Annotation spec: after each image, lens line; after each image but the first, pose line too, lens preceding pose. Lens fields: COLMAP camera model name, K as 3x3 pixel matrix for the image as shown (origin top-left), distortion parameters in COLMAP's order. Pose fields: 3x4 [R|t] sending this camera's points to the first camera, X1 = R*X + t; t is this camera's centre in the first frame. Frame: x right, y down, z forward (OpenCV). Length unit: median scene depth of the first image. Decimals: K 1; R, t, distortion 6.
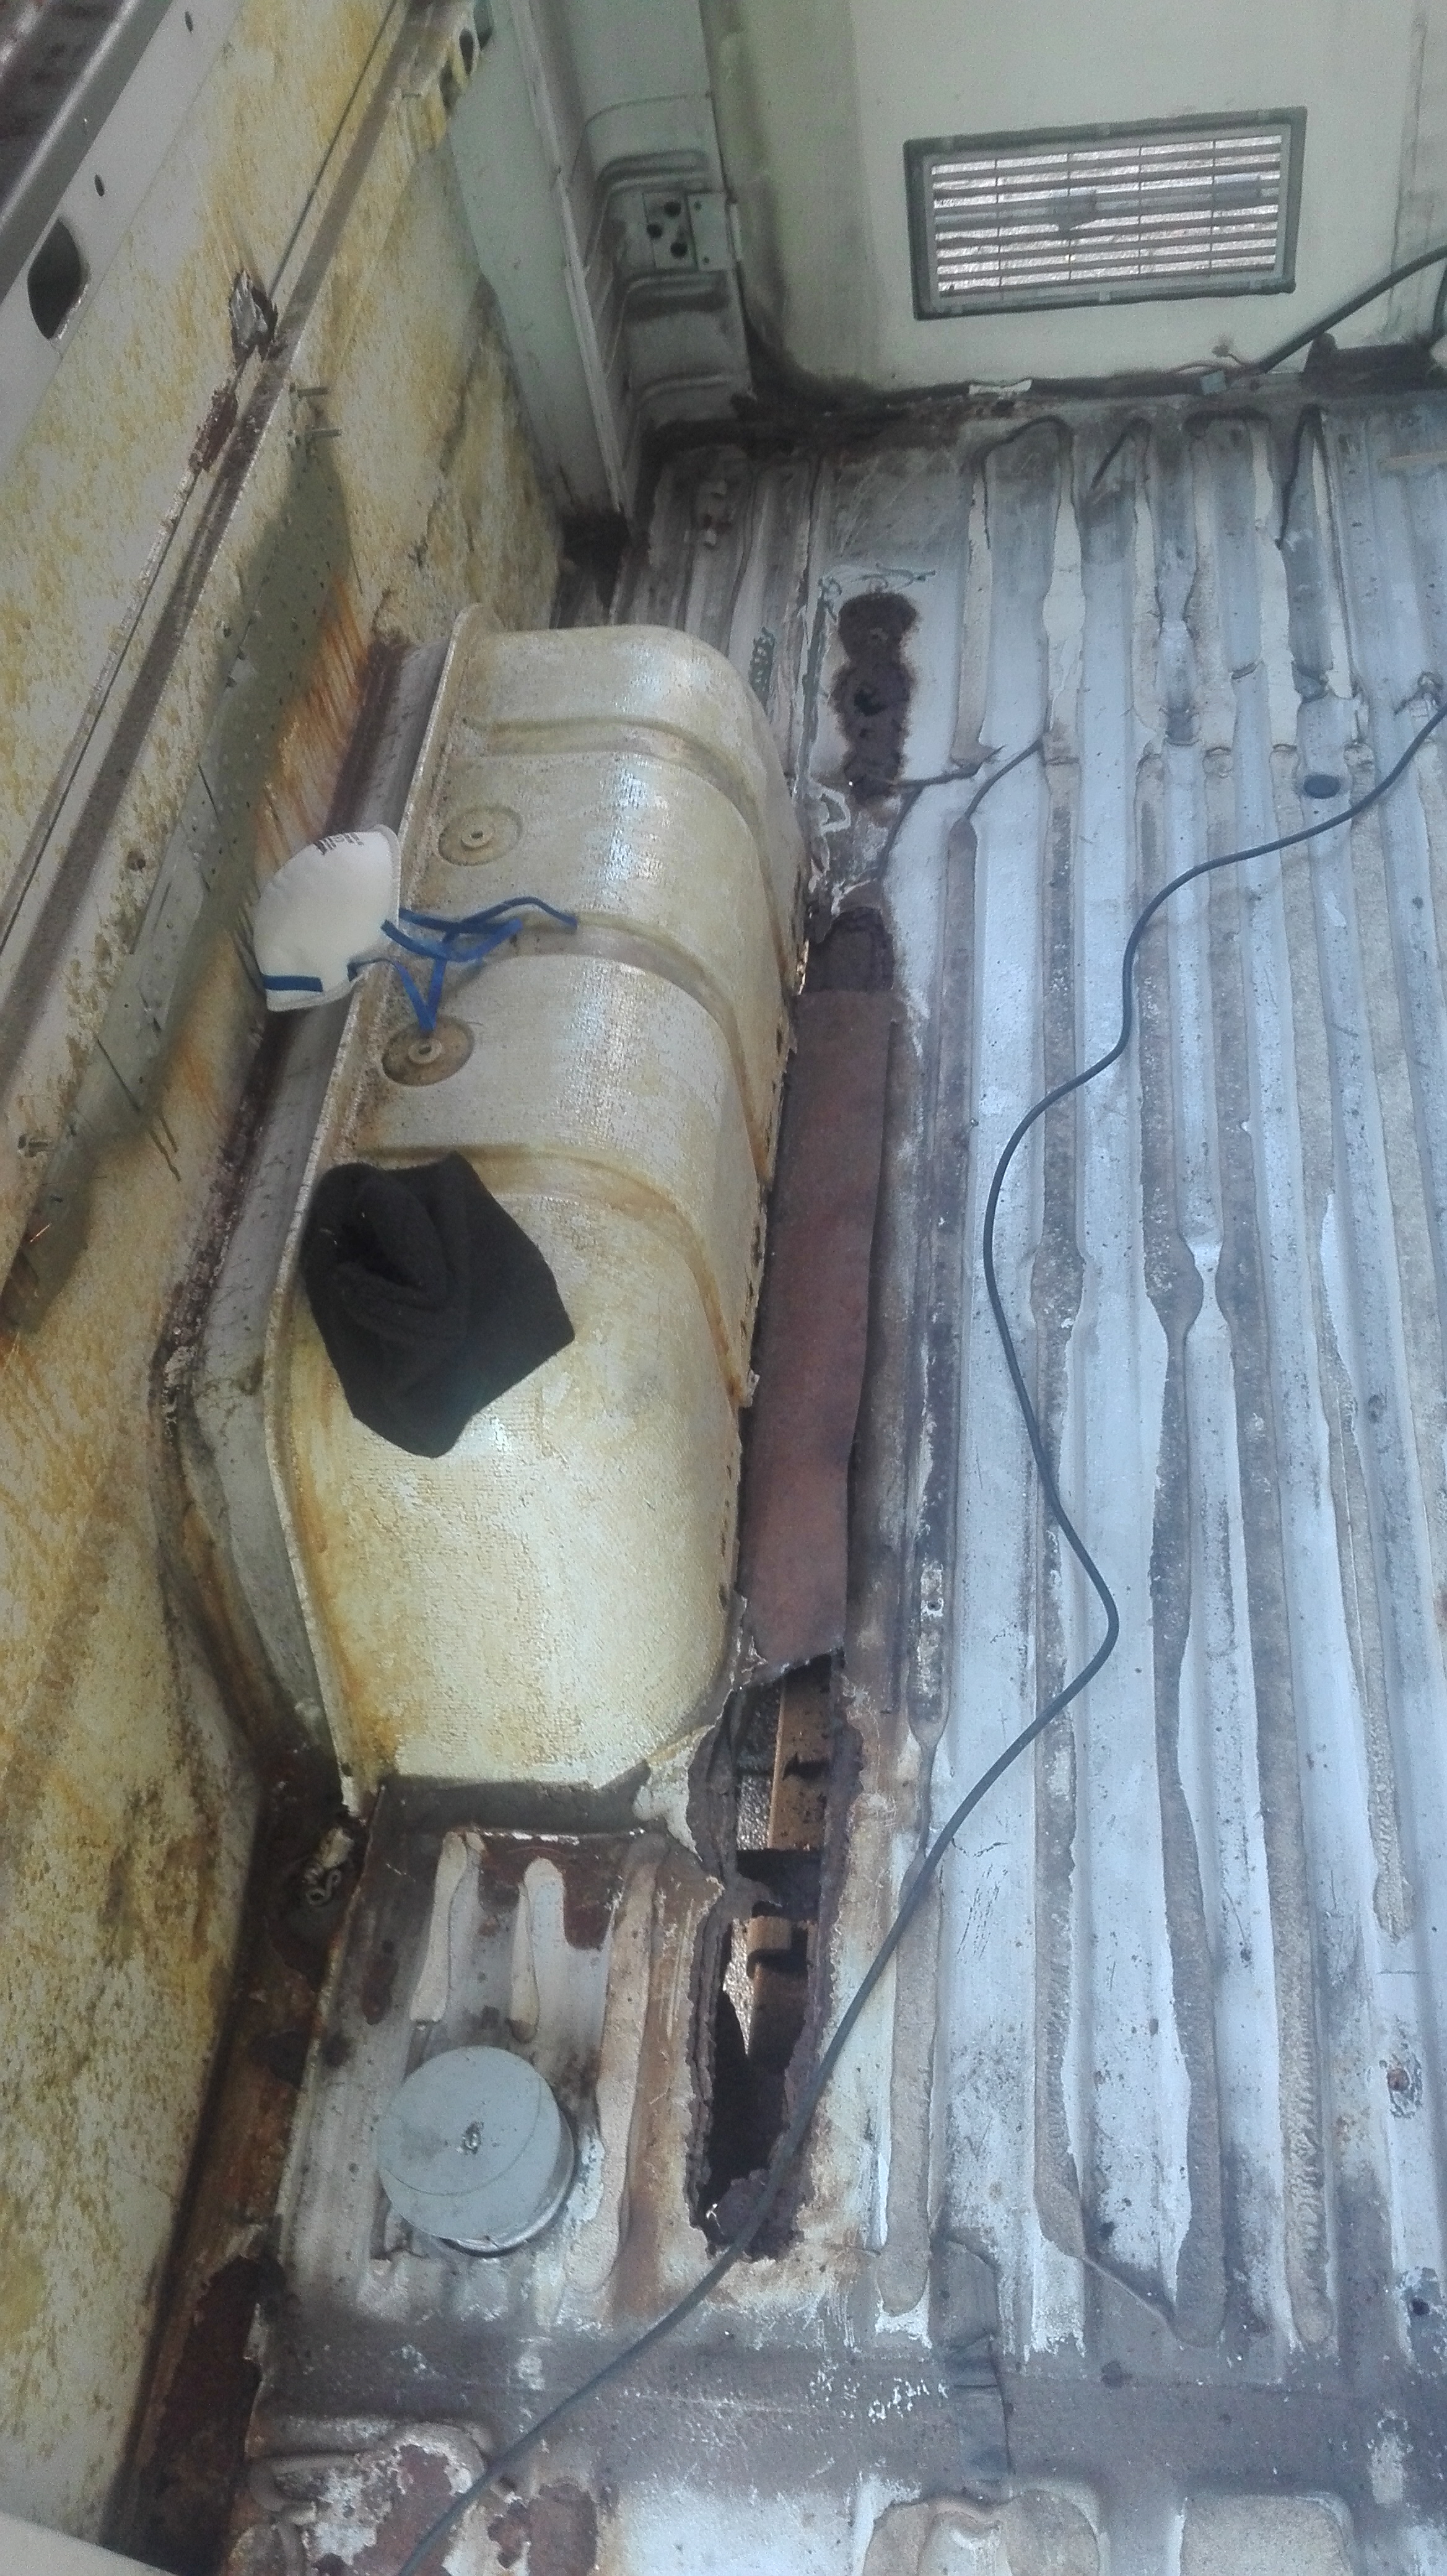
lens RADIAL K [[2164.9, 0, 810.9], [0, 2164.9, 1227.3], [0, 0, 1]] dist [0.093217, -0.197770]
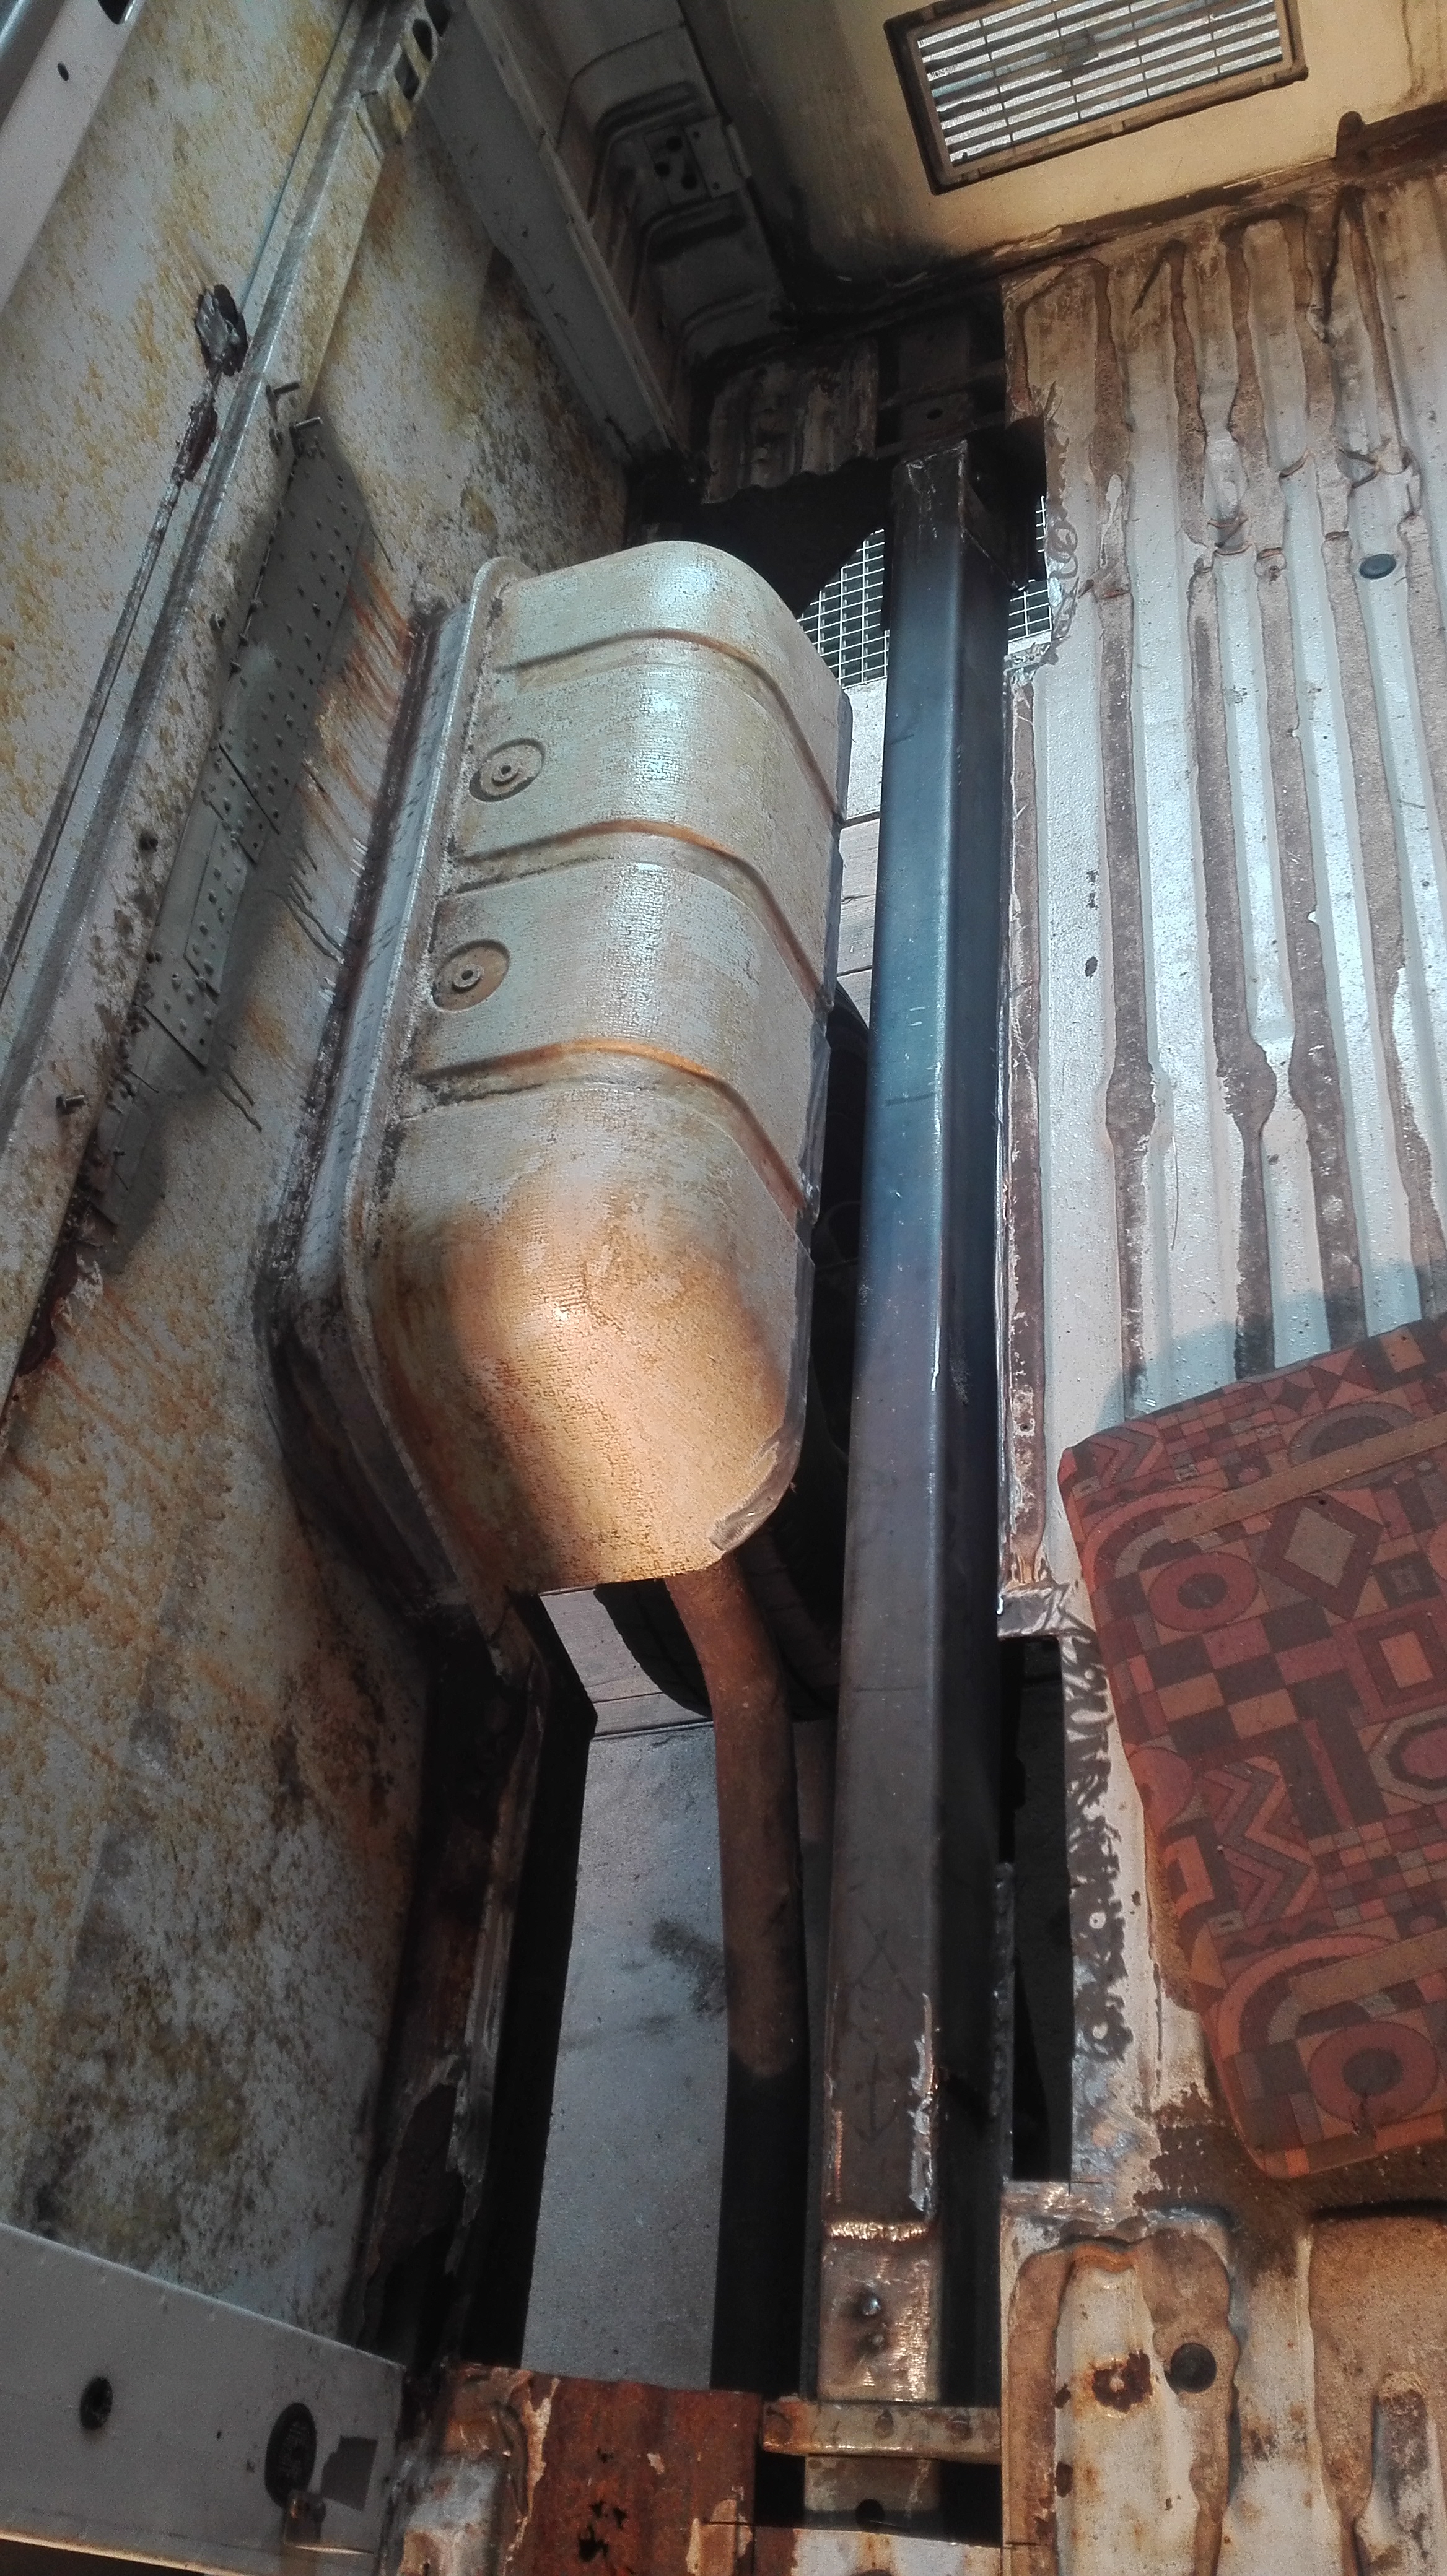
lens RADIAL K [[2170.2, 0, 766.3], [0, 2170.2, 1219.5], [0, 0, 1]] dist [0.075228, -0.166269]
pose [[0.972511, -0.153845, -0.174798, 0.141846], [0.157428, 0.987508, 0.006732, 0.056061], [0.171579, -0.034065, 0.984581, -0.032477]]
